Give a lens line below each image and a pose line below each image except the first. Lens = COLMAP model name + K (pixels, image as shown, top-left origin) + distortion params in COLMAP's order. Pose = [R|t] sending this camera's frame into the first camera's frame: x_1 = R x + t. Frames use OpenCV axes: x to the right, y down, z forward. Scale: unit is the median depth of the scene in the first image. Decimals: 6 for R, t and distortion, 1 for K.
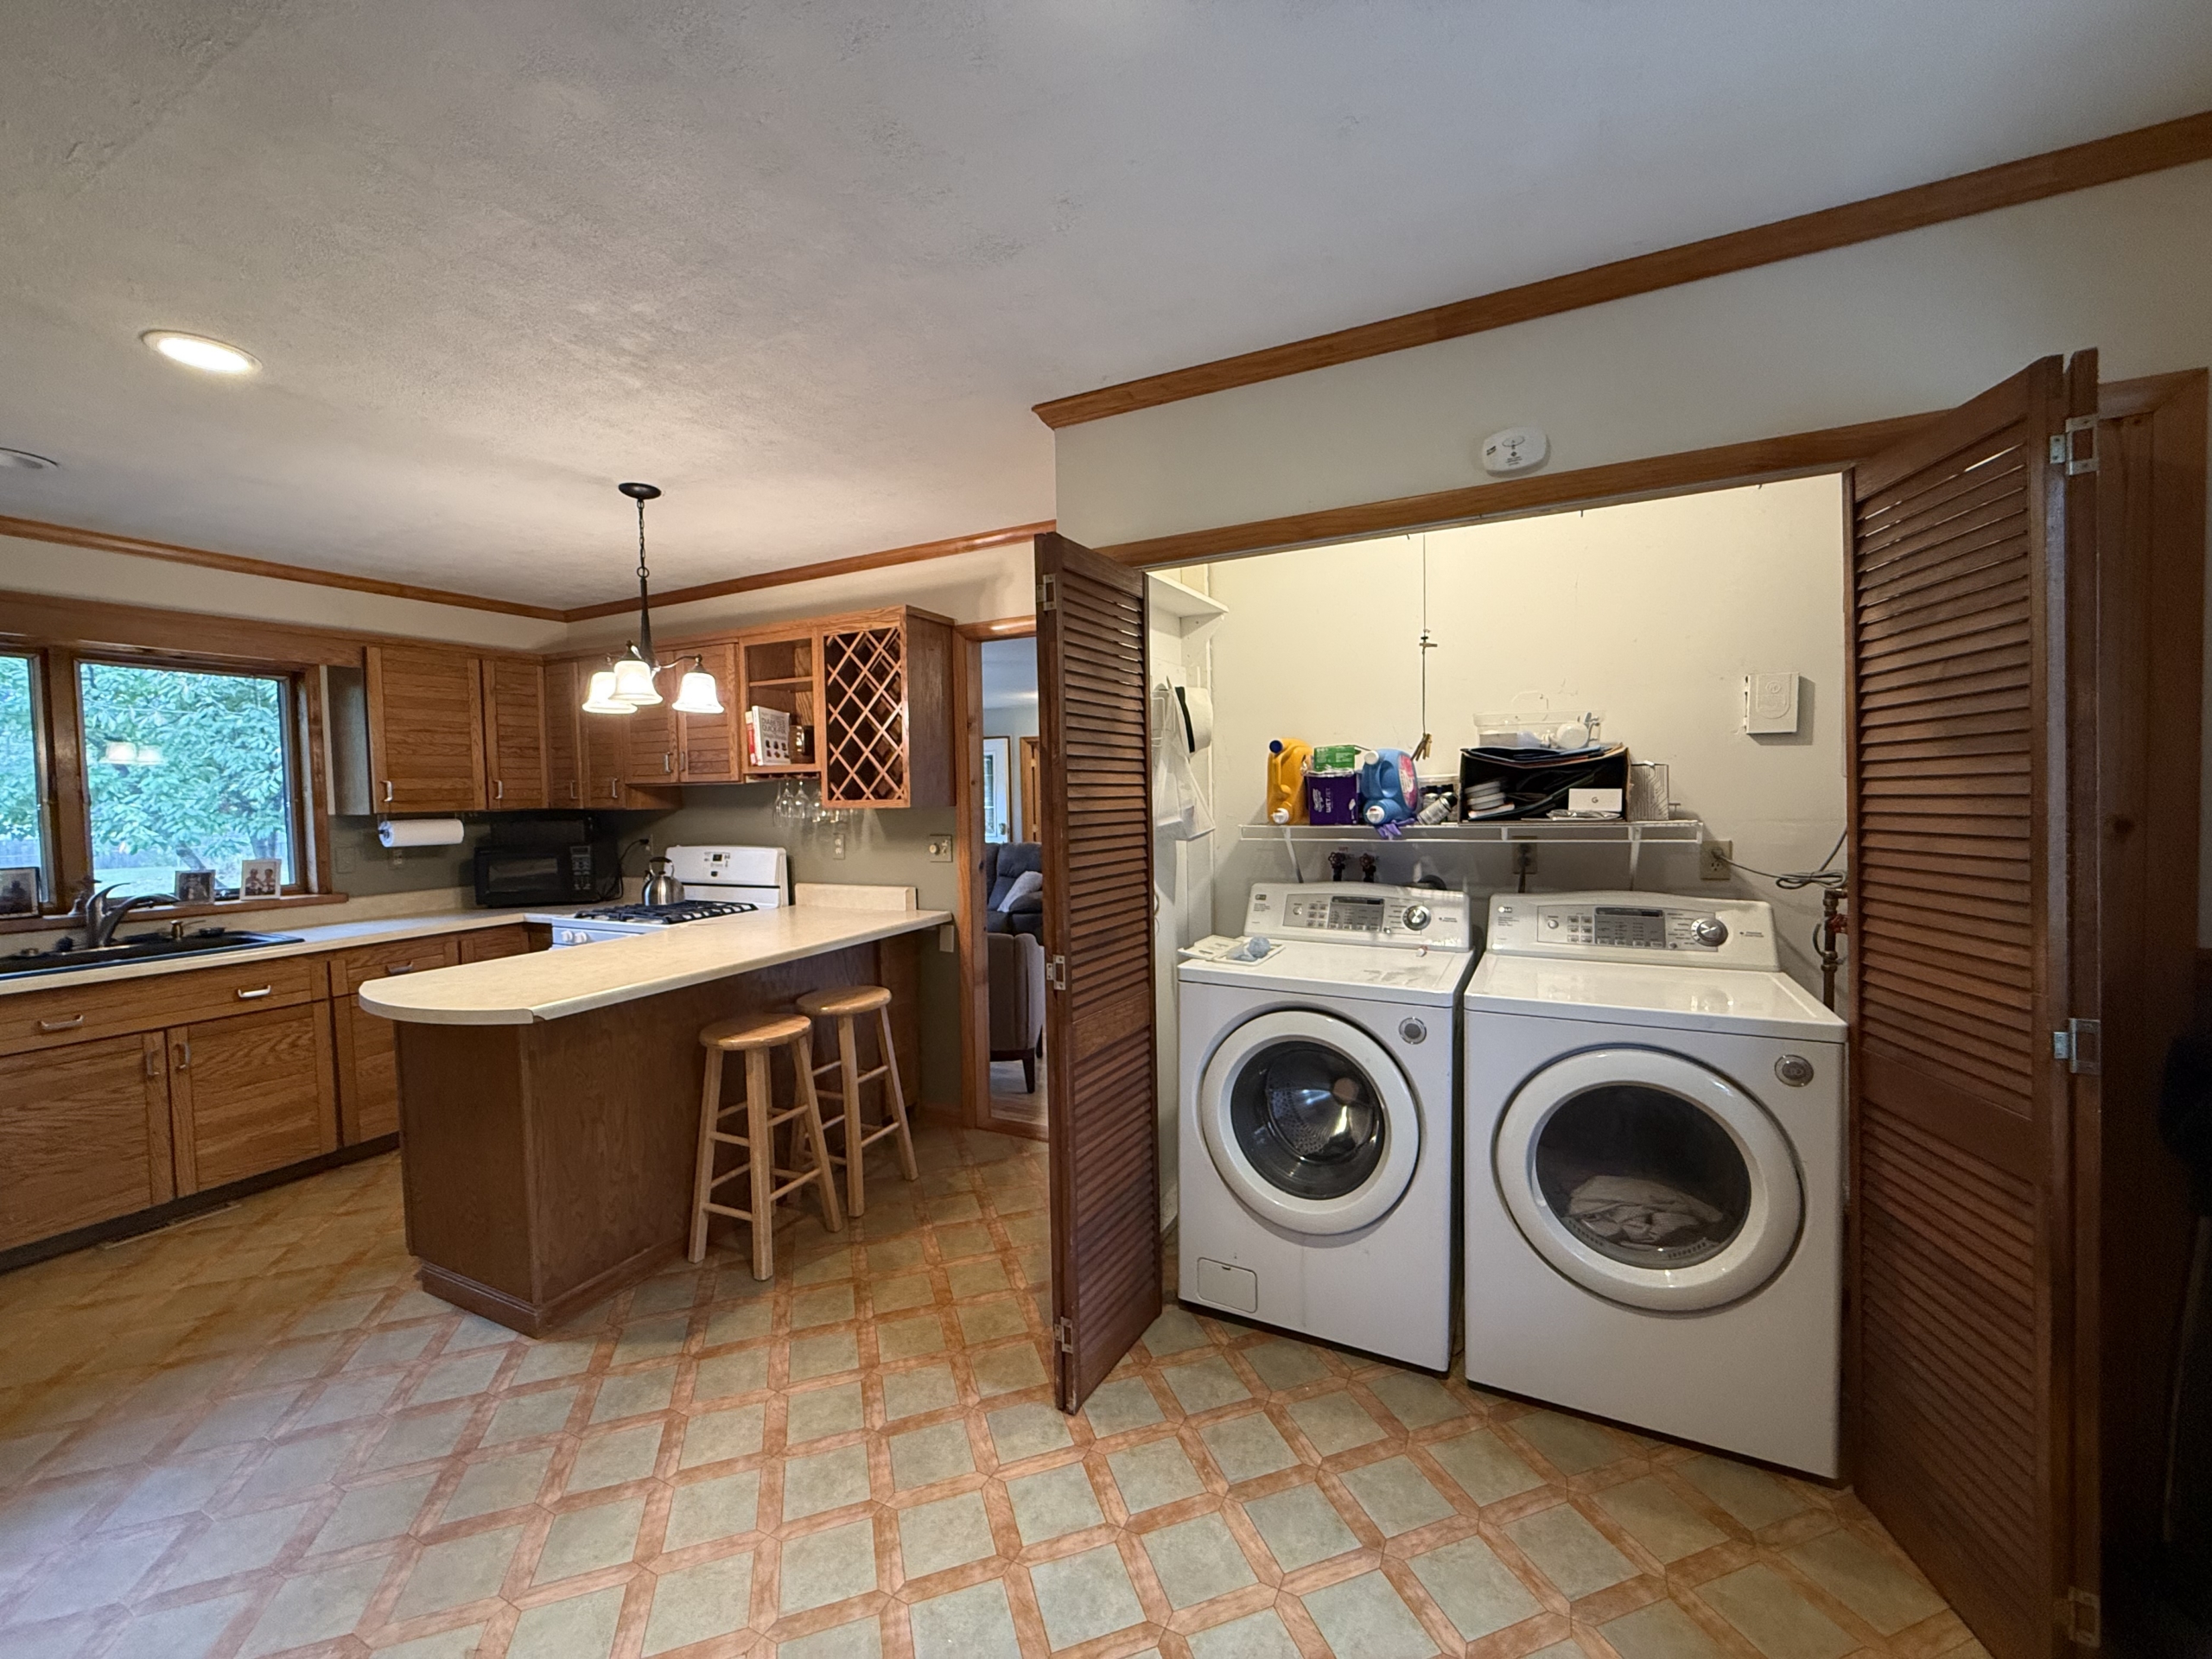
lens RADIAL K [[882.4, 0, 1101.2], [0, 882.4, 829.1], [0, 0, 1]] dist [-0.000299, 0.000035]
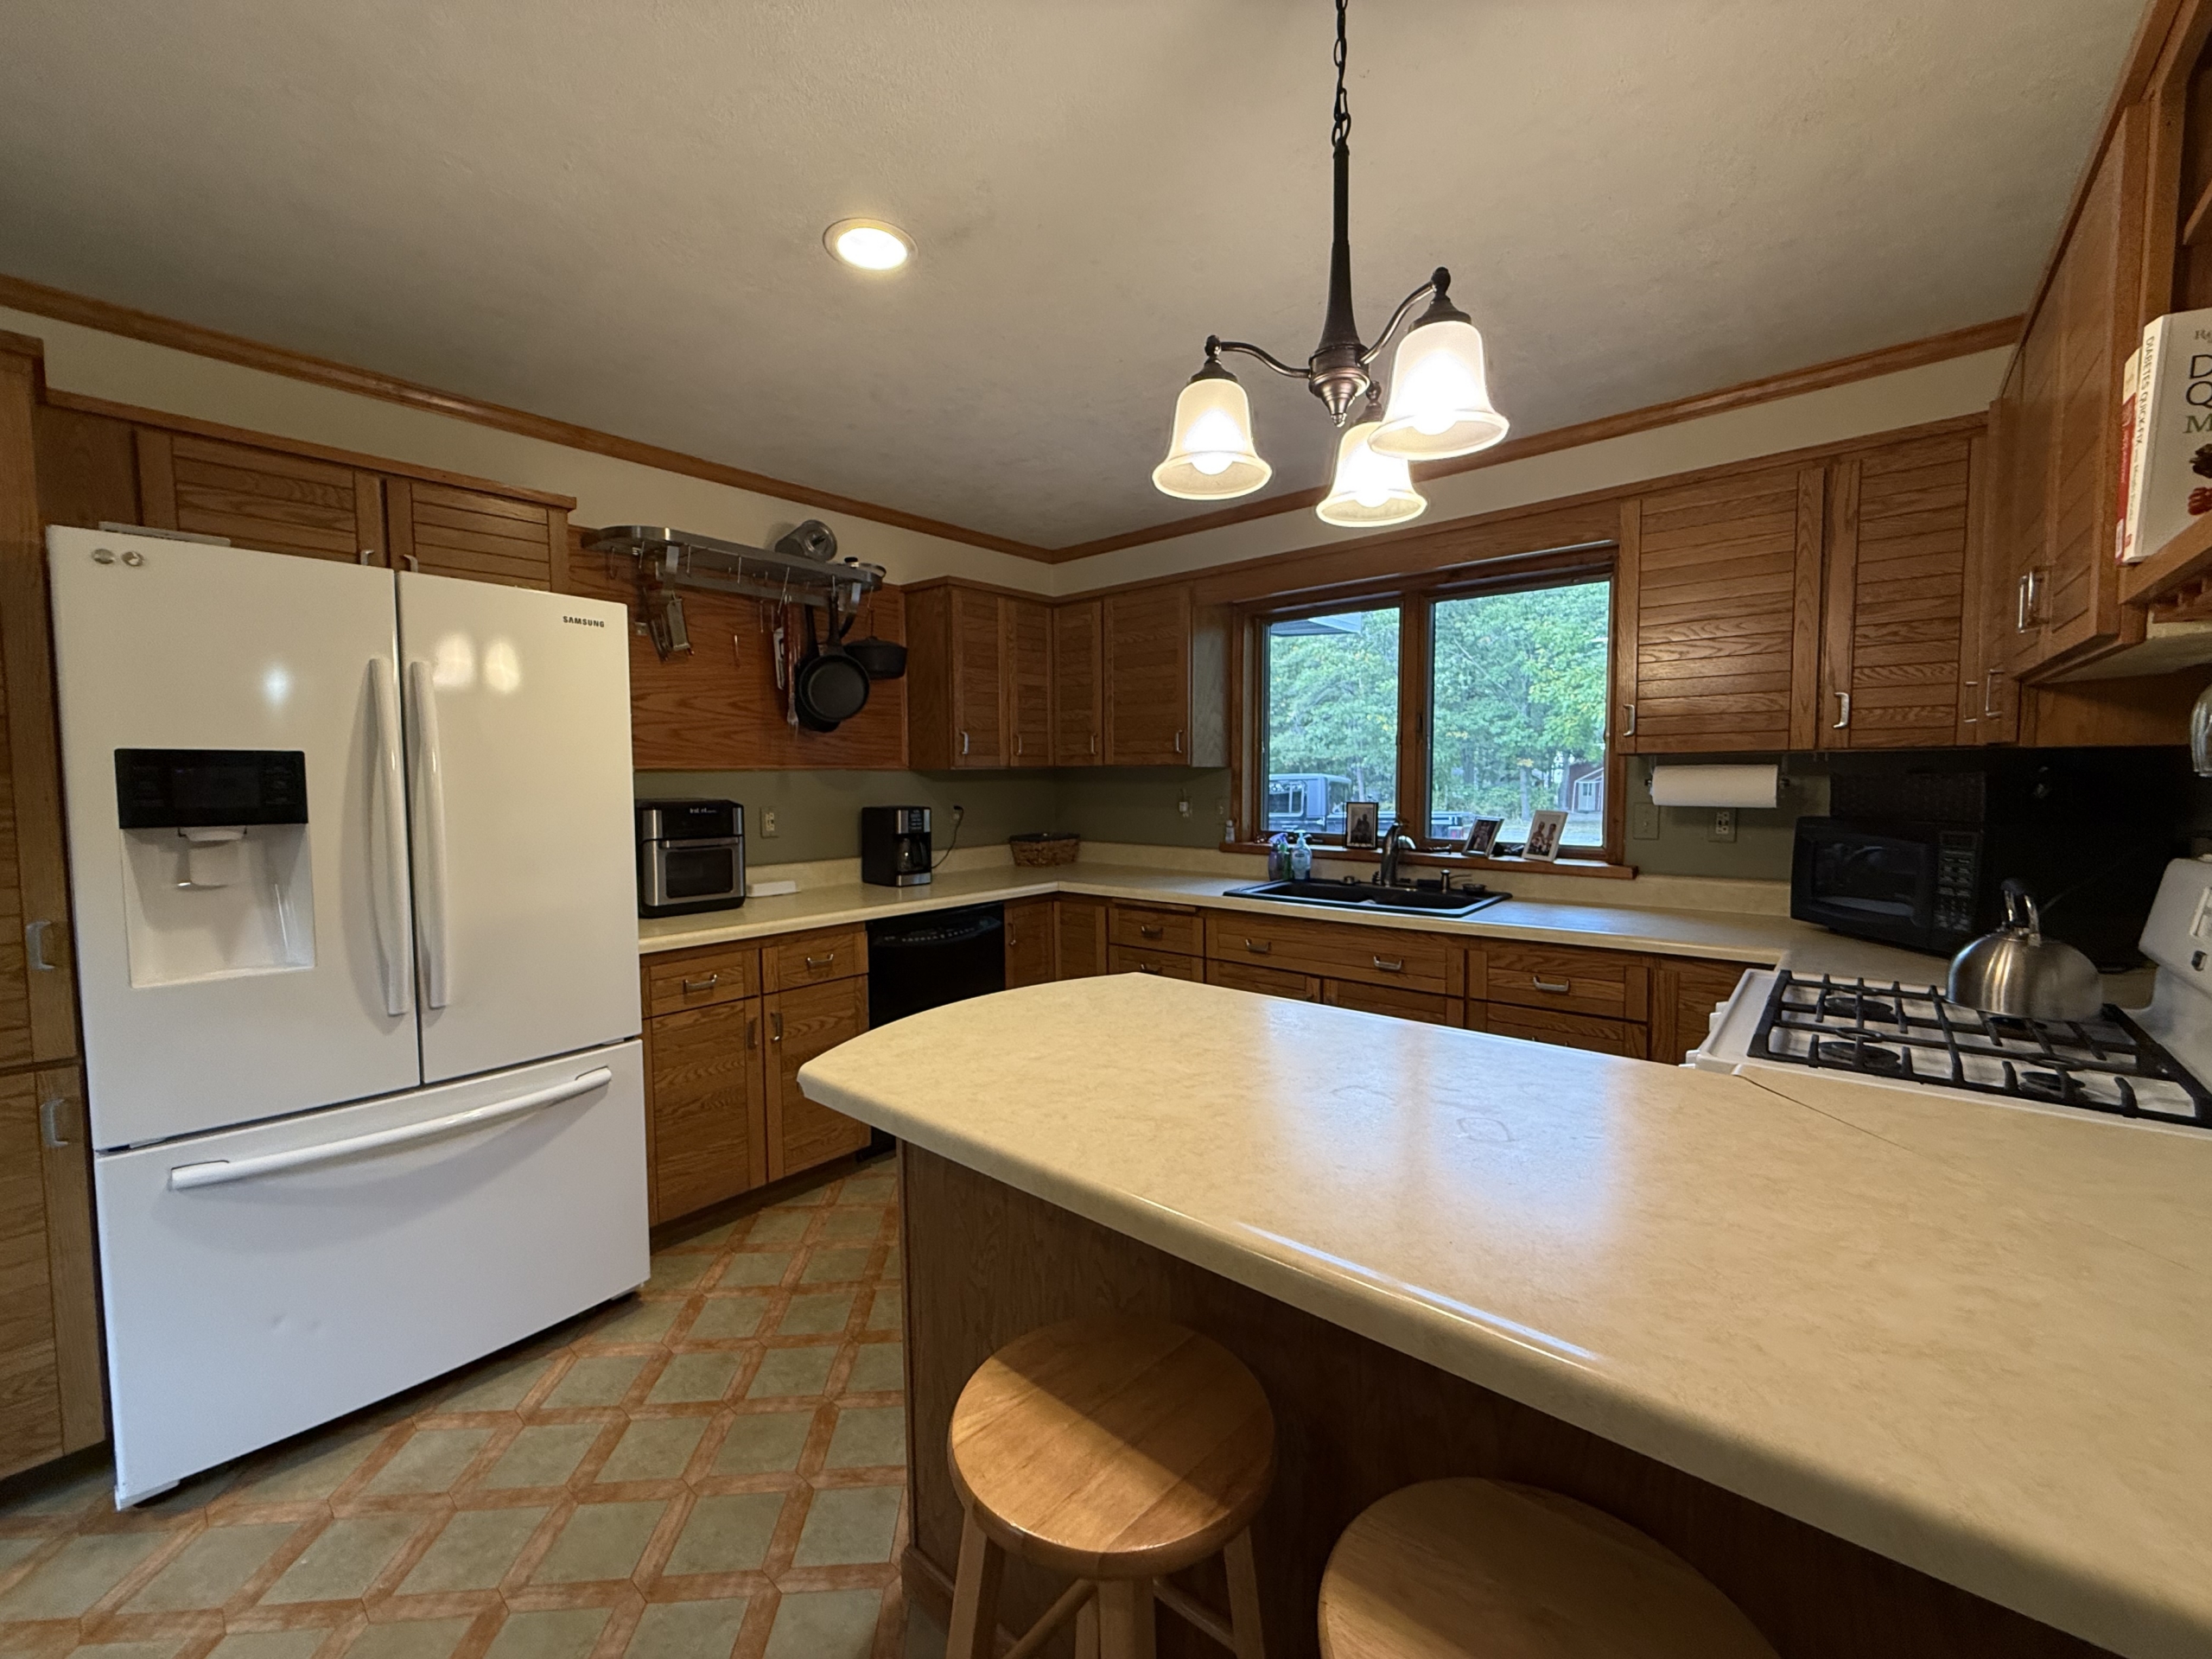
lens RADIAL K [[882.4, 0, 1097.6], [0, 882.4, 825.0], [0, 0, 1]] dist [-0.000299, 0.000035]
pose [[-0.244711, 0.079662, -0.966318, -0.068931], [-0.024448, 0.995795, 0.088283, -0.013715], [0.969288, 0.045228, -0.241734, 0.780139]]
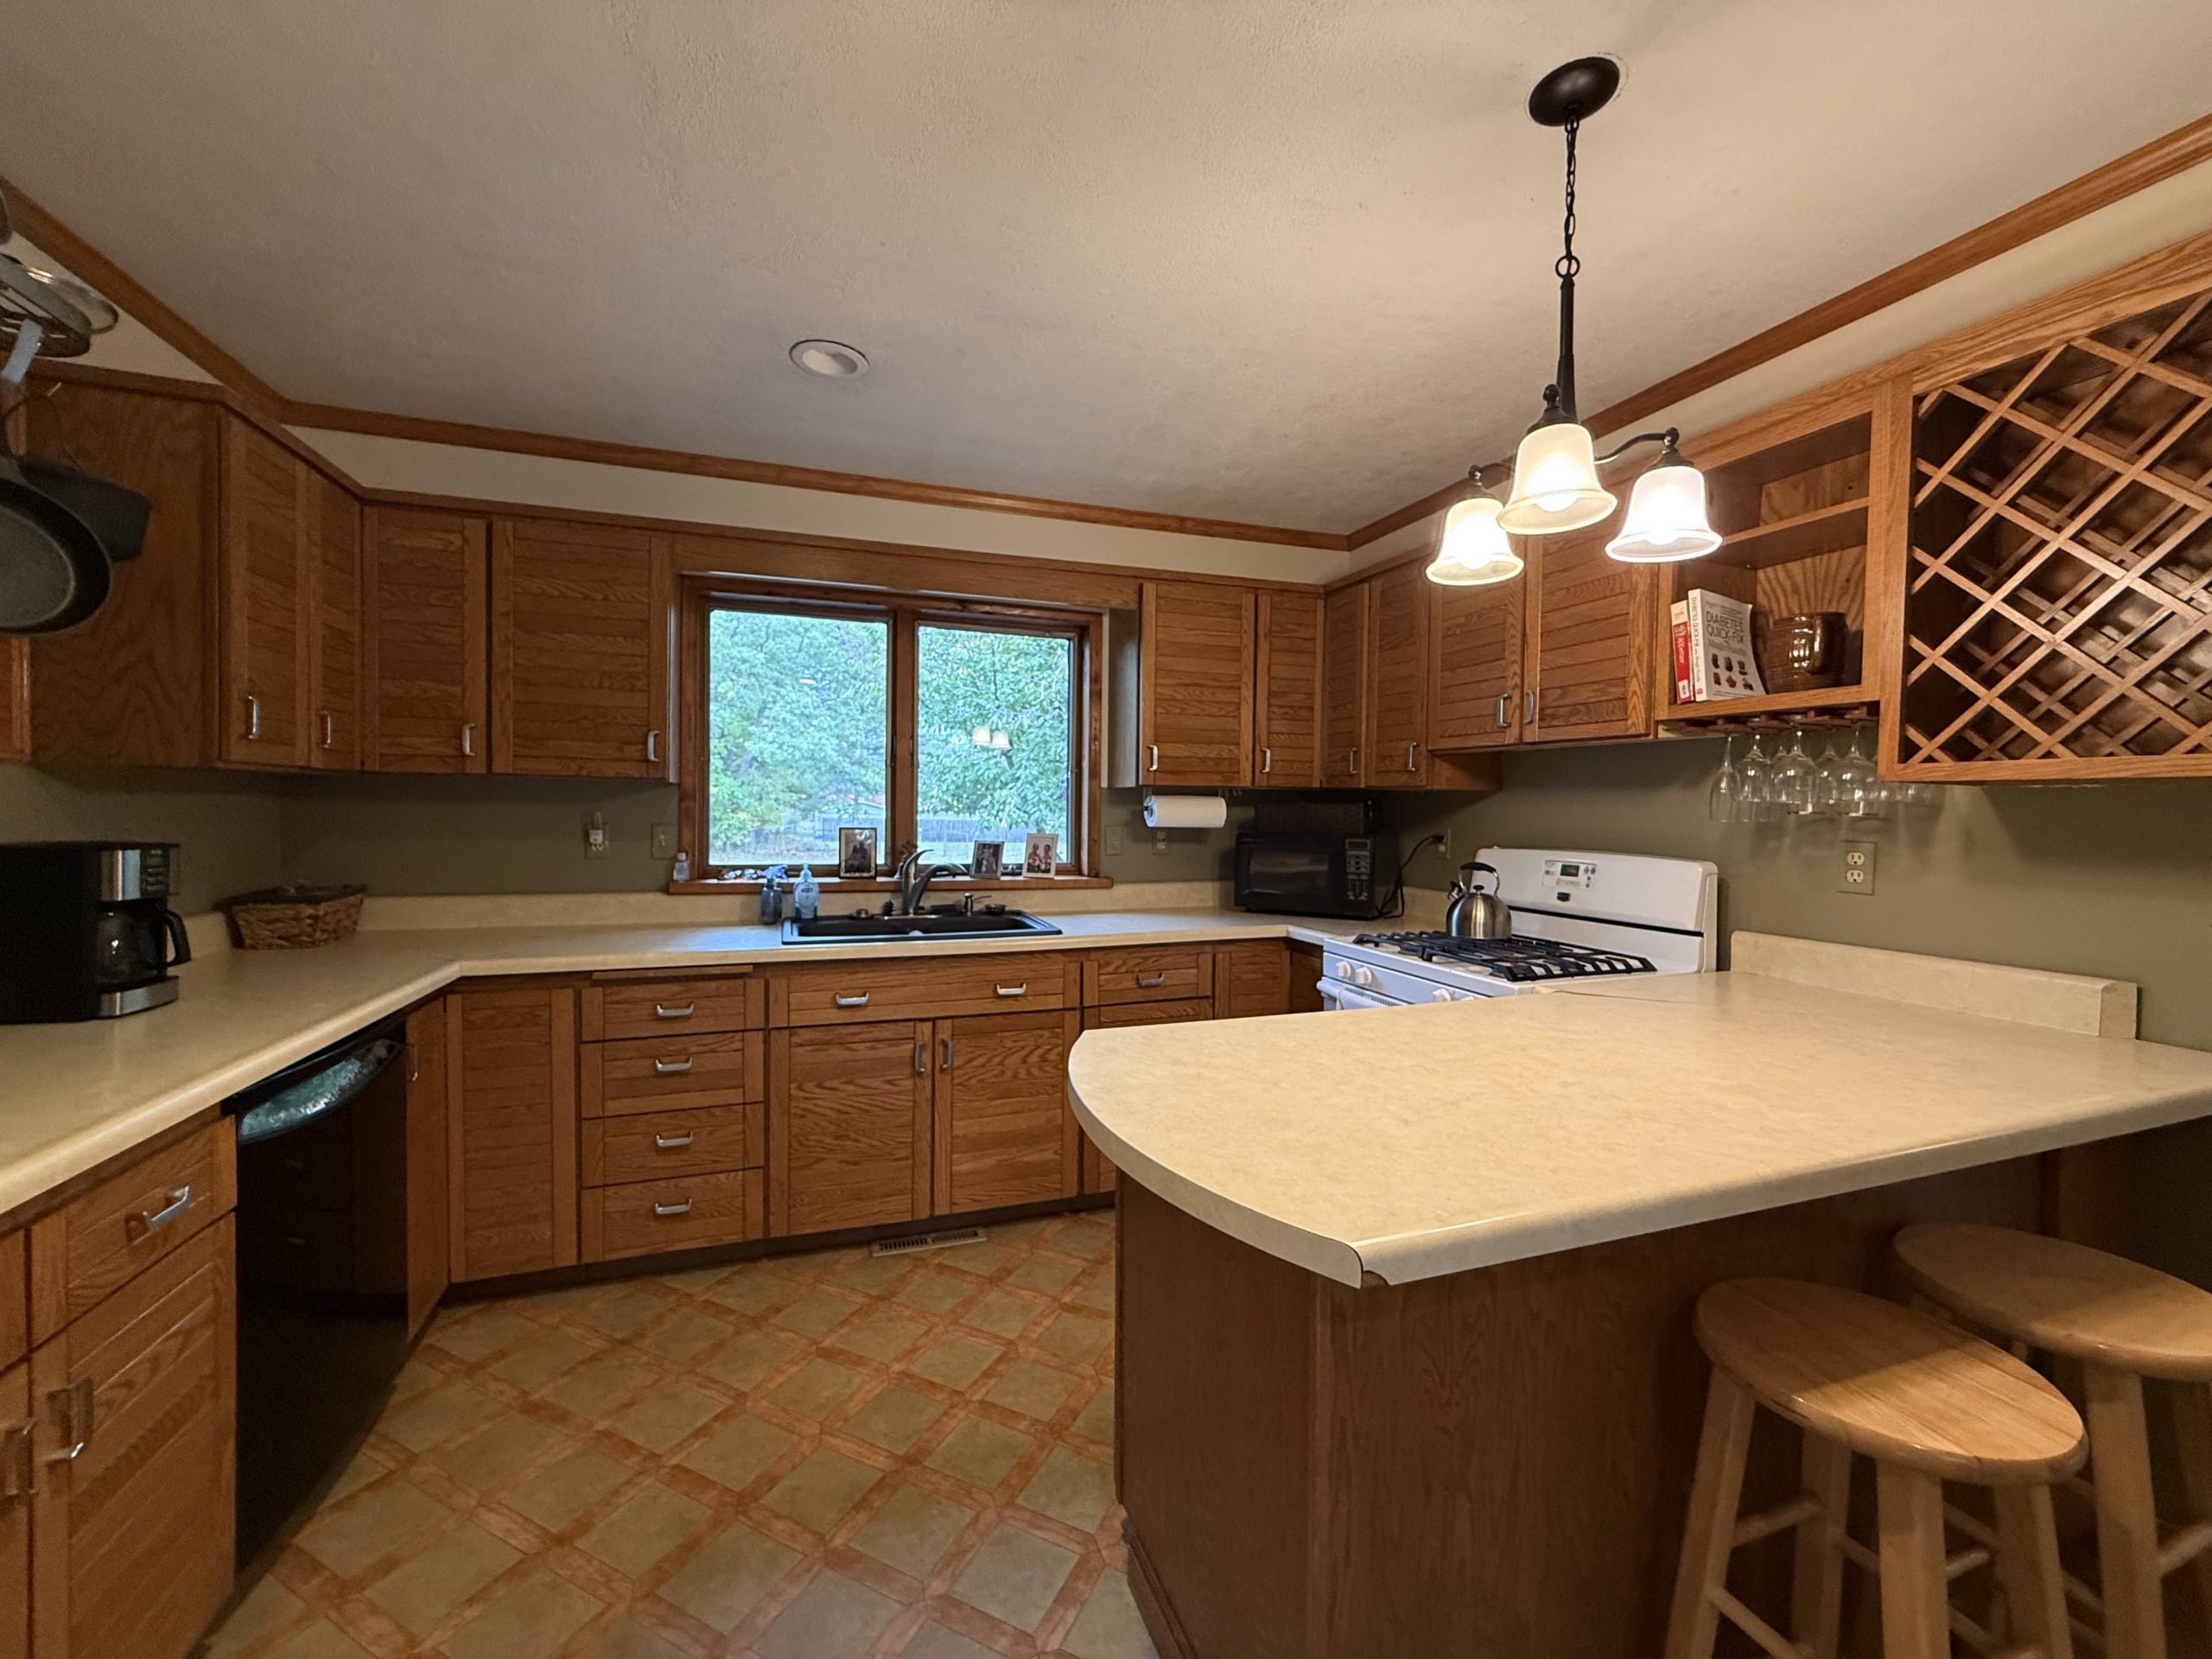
lens RADIAL K [[882.4, 0, 1099.7], [0, 882.4, 830.3], [0, 0, 1]] dist [-0.000299, 0.000035]
pose [[0.719971, 0.046965, -0.692413, -0.276832], [-0.054230, 0.998464, 0.011335, 0.017212], [0.691882, 0.029389, 0.721412, 0.379656]]
